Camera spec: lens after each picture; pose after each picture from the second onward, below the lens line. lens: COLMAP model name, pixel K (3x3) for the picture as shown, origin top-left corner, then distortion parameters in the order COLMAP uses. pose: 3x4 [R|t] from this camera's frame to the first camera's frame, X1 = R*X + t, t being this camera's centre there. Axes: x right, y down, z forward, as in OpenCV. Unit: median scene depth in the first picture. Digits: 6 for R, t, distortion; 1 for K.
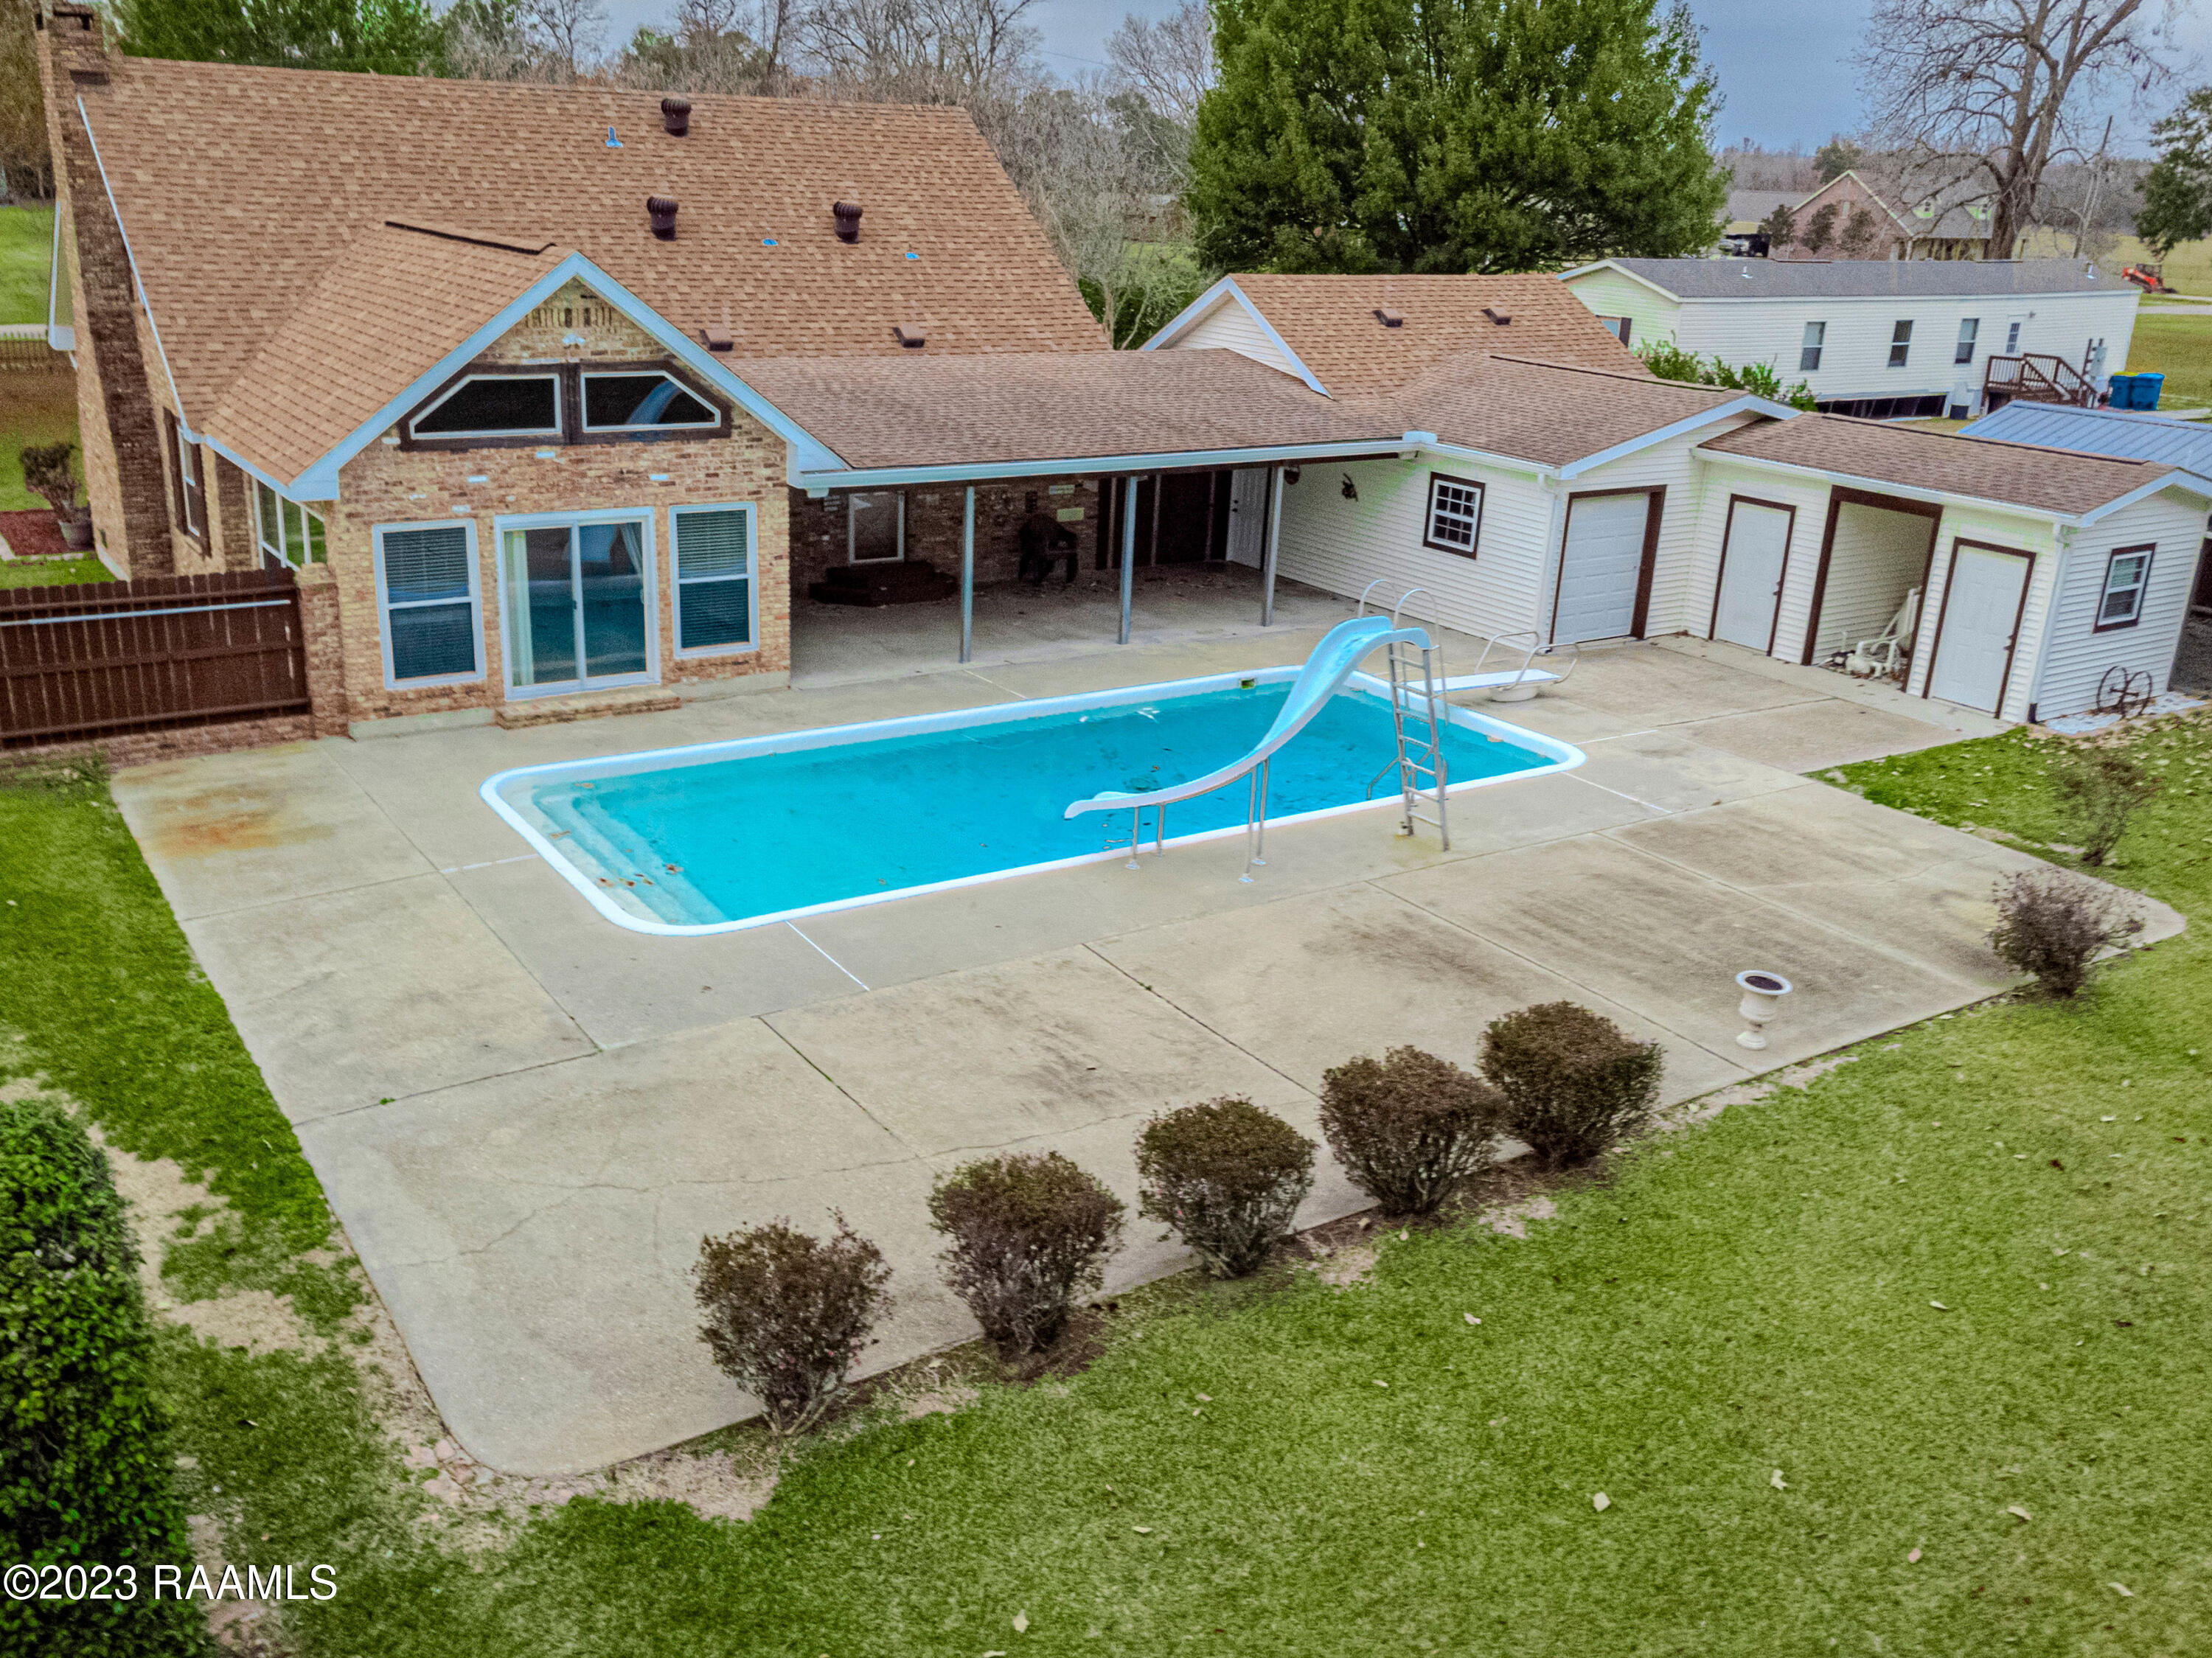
lens RADIAL K [[1893.1, 0, 1063.2], [0, 1893.1, 827.5], [0, 0, 1]] dist [0.011010, 0.012878]
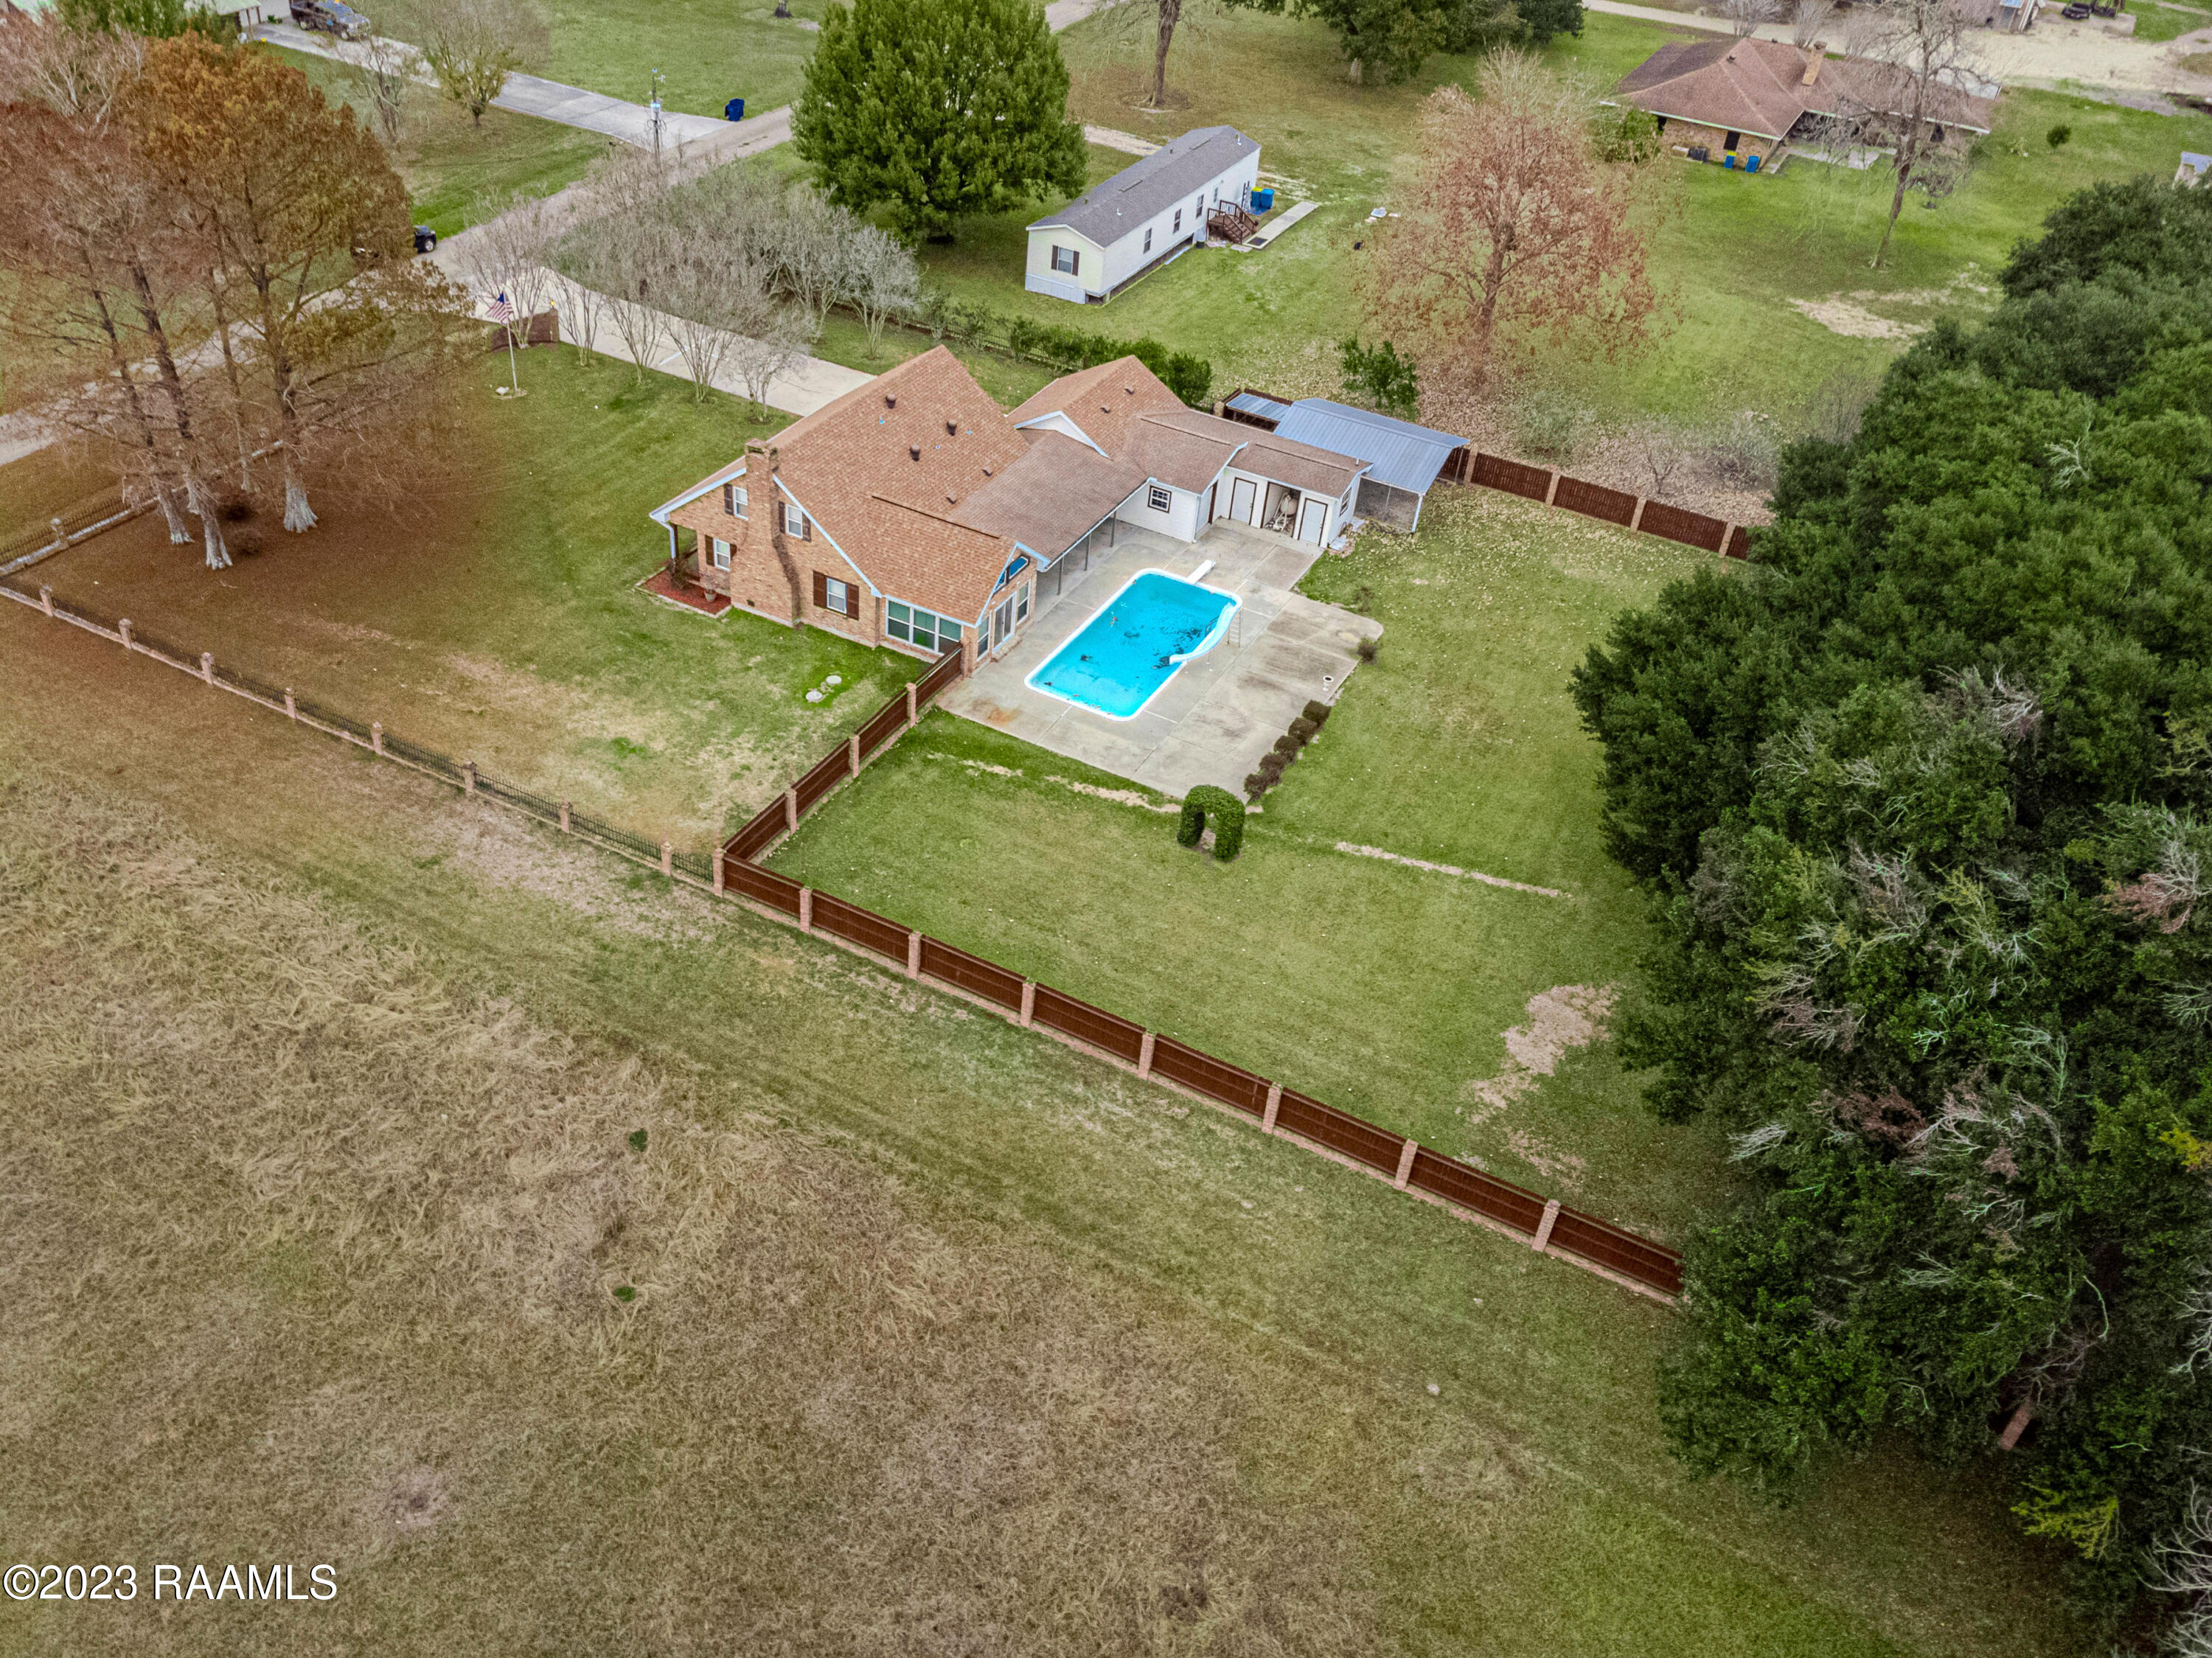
lens RADIAL K [[1893.1, 0, 1063.2], [0, 1893.1, 827.5], [0, 0, 1]] dist [0.011010, 0.012878]
pose [[0.876713, -0.272798, 0.396177, -1.585202], [0.121339, 0.922416, 0.366641, -0.999174], [-0.465459, -0.273367, 0.841795, -2.045728]]
